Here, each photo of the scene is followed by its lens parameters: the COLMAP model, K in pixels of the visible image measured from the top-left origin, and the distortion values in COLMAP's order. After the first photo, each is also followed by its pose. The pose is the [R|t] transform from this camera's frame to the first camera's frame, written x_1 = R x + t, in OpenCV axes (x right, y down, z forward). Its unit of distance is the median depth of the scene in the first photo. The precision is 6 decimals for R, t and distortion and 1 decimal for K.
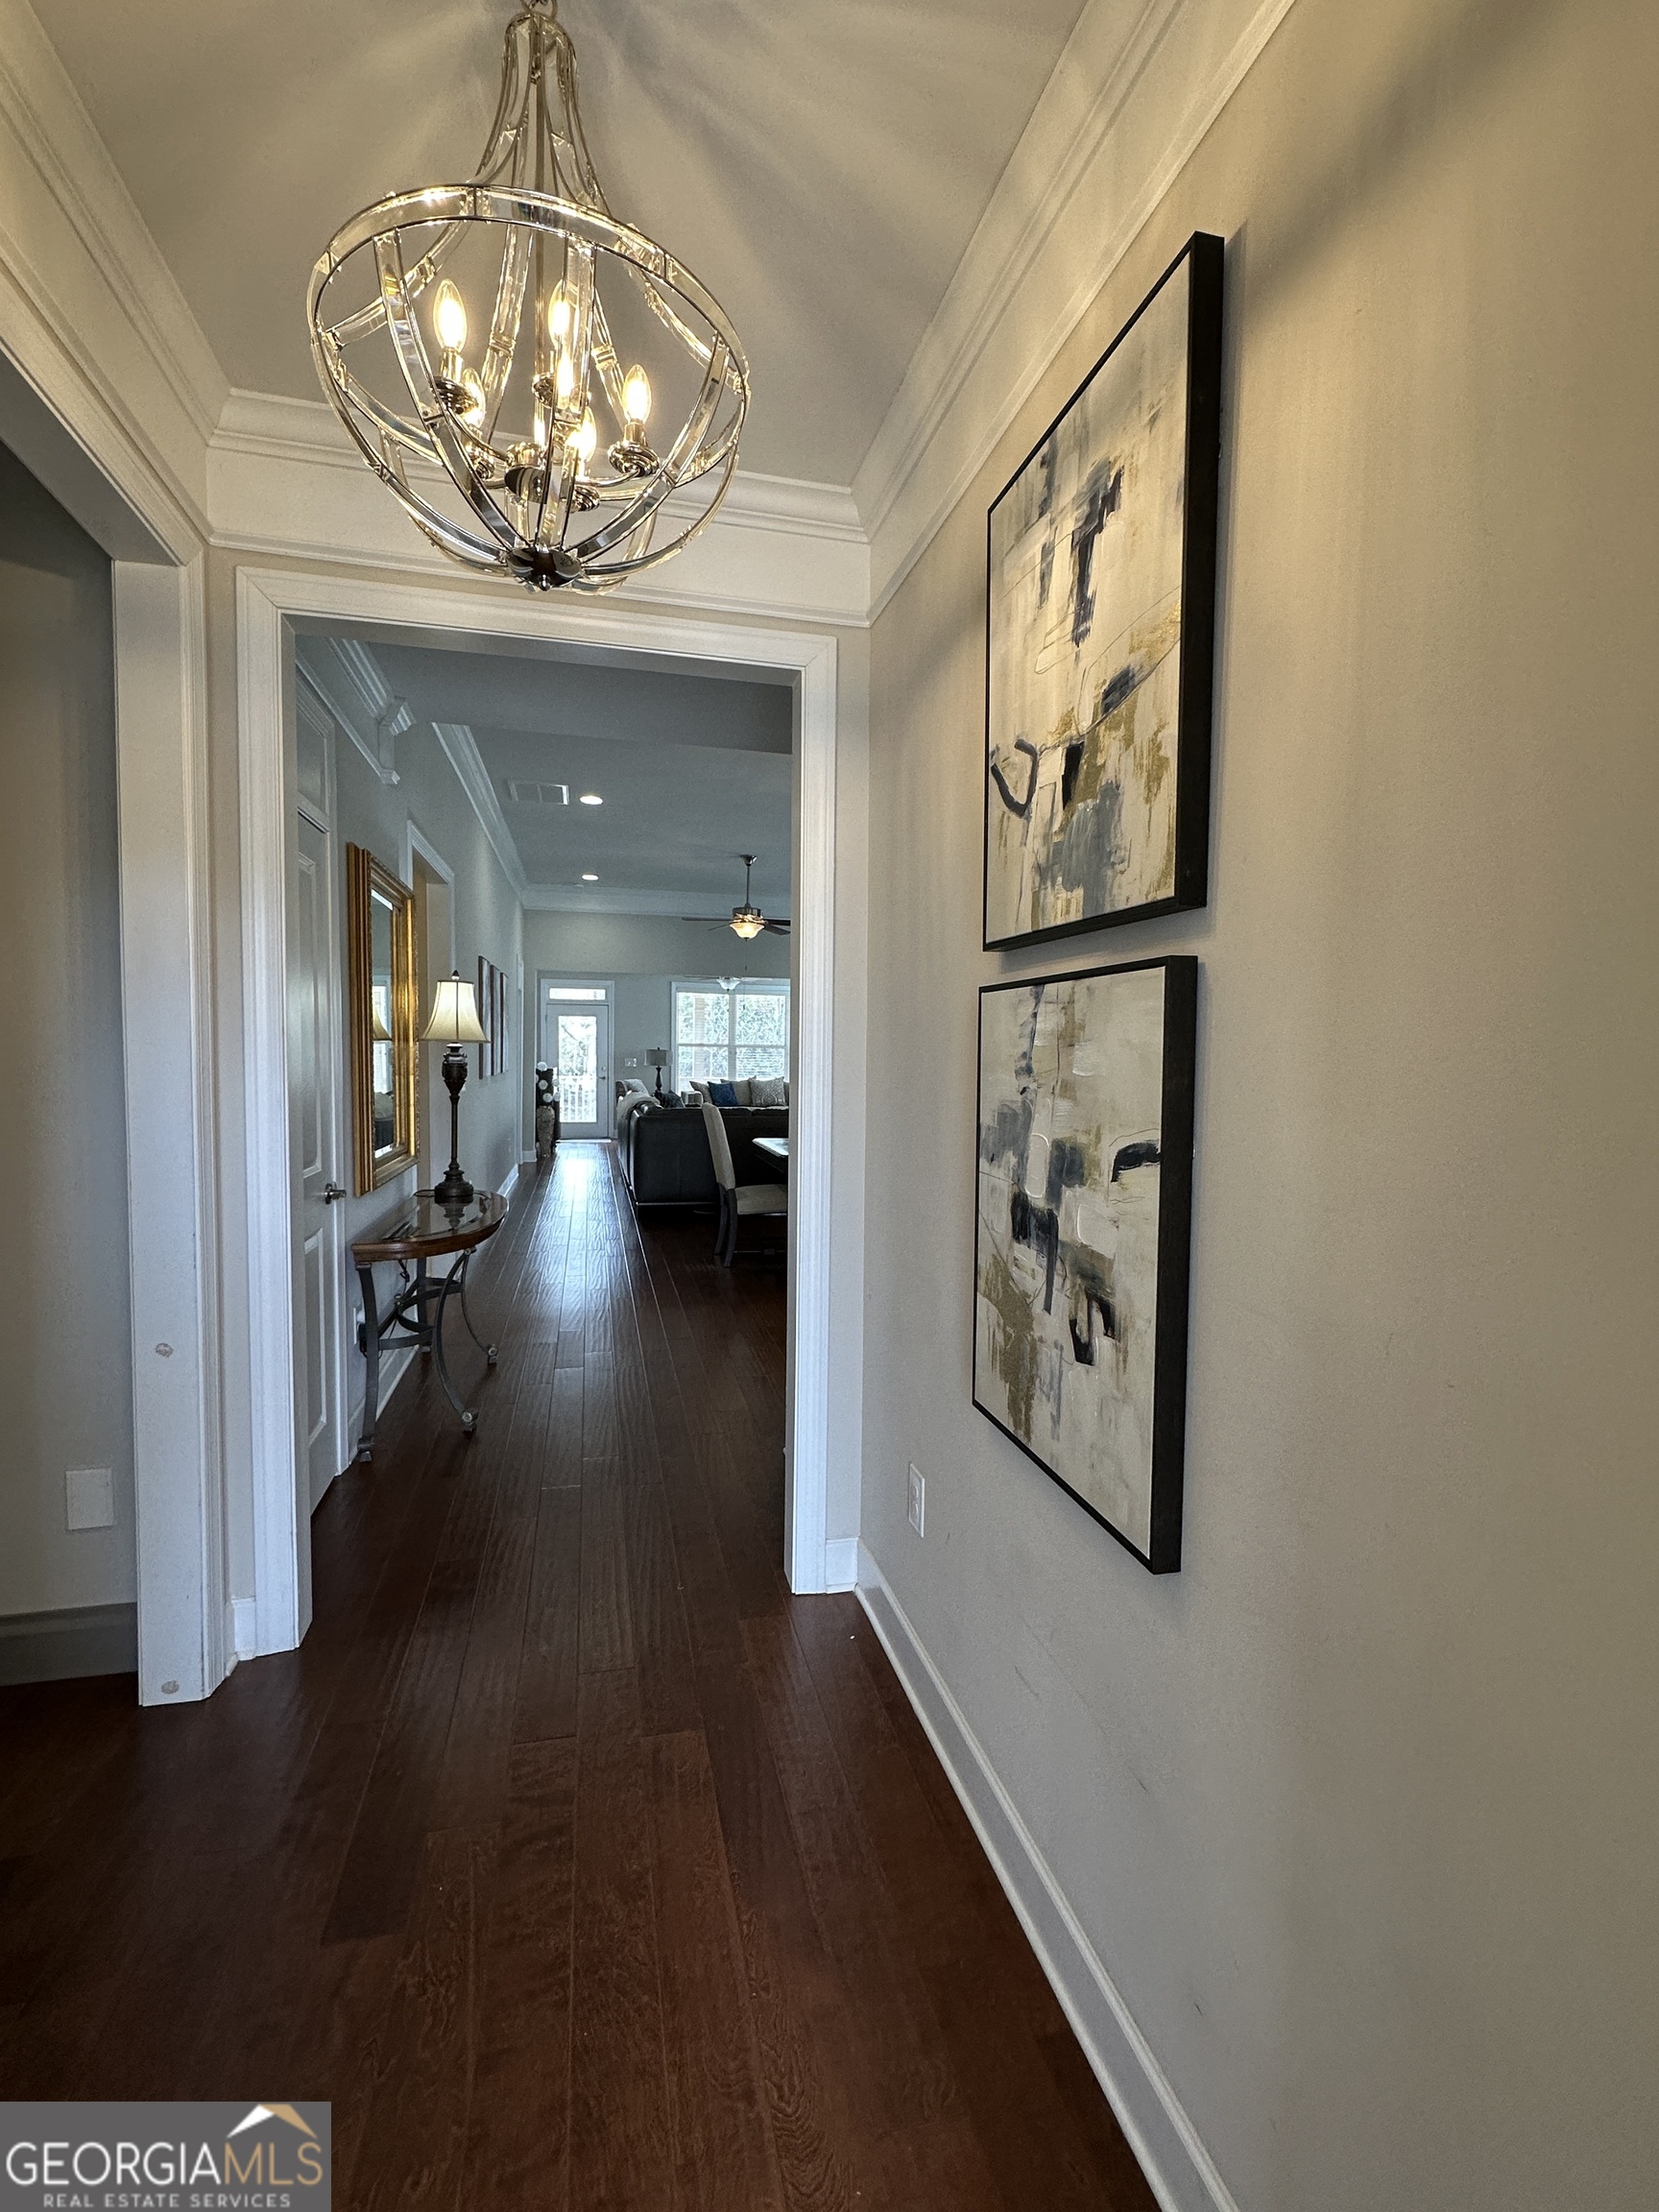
lens RADIAL K [[990.7, 0, 823.4], [0, 990.7, 1104.8], [0, 0, 1]] dist [0.000613, 0.000006]
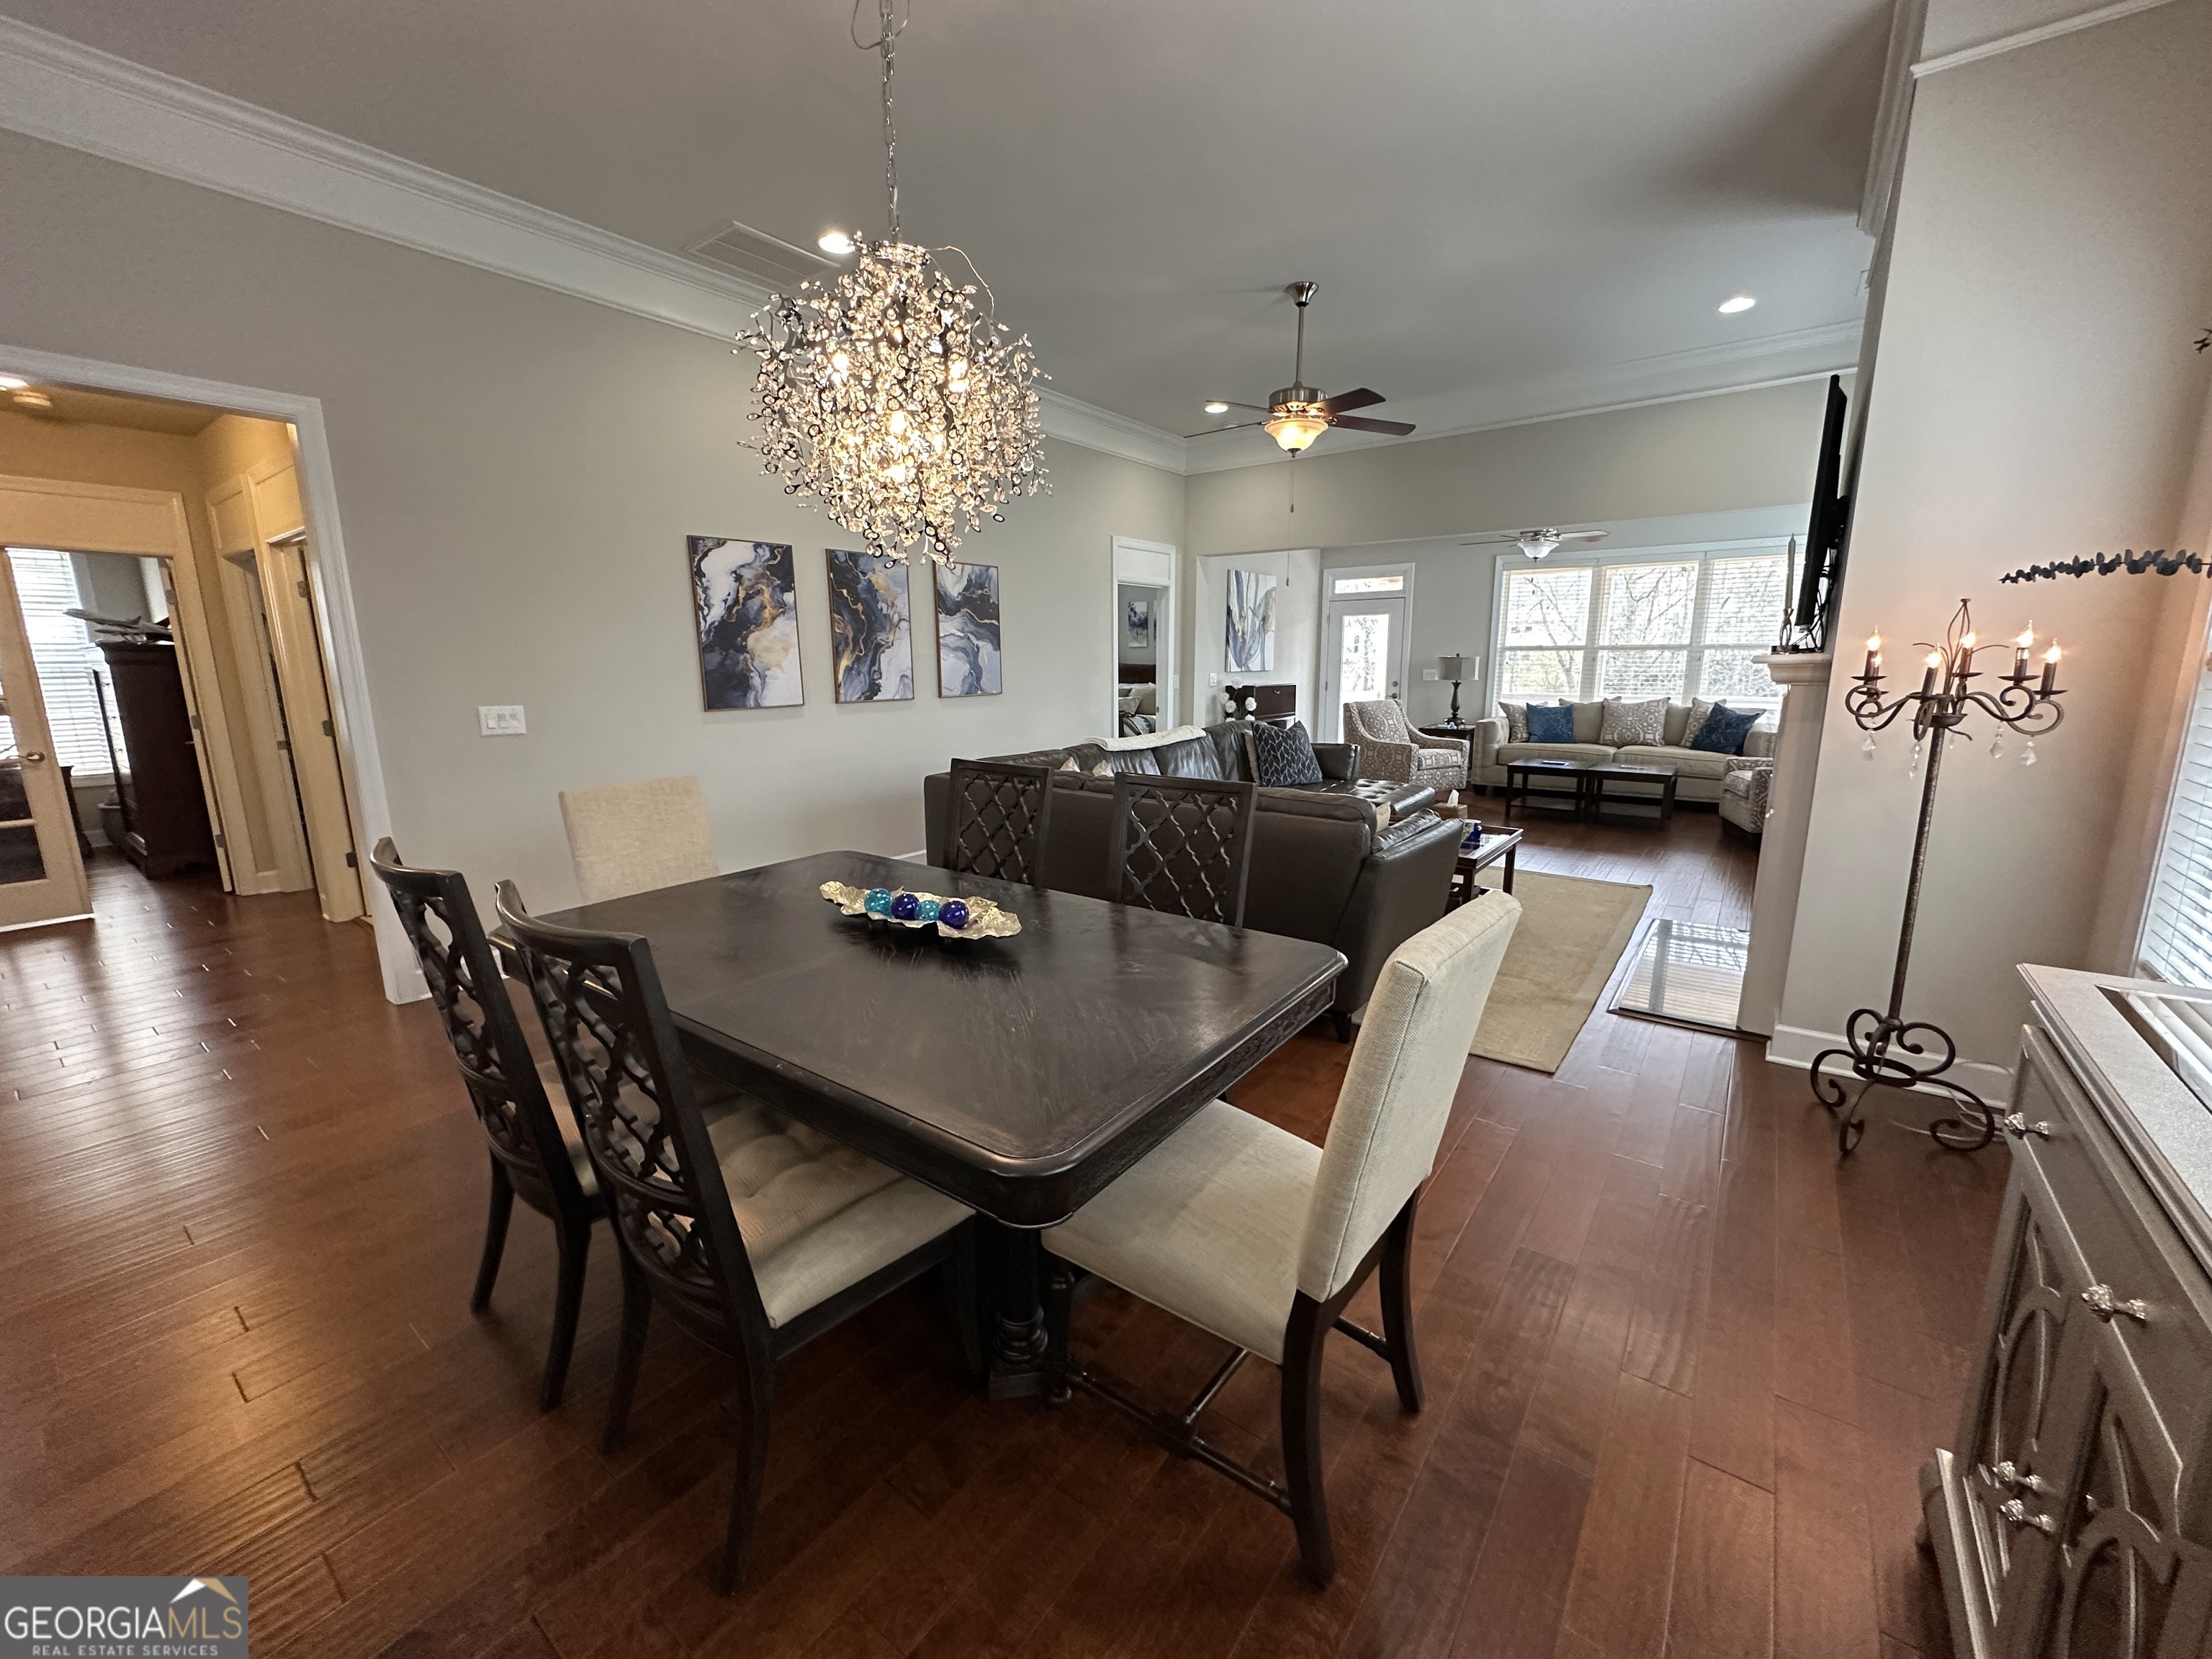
lens RADIAL K [[878.9, 0, 1106.6], [0, 878.9, 824.2], [0, 0, 1]] dist [0.000537, -0.000667]
pose [[0.640935, 0.123237, -0.757638, 0.170447], [-0.022834, 0.989652, 0.141659, -0.021404], [0.767255, -0.073494, 0.637117, 0.414779]]
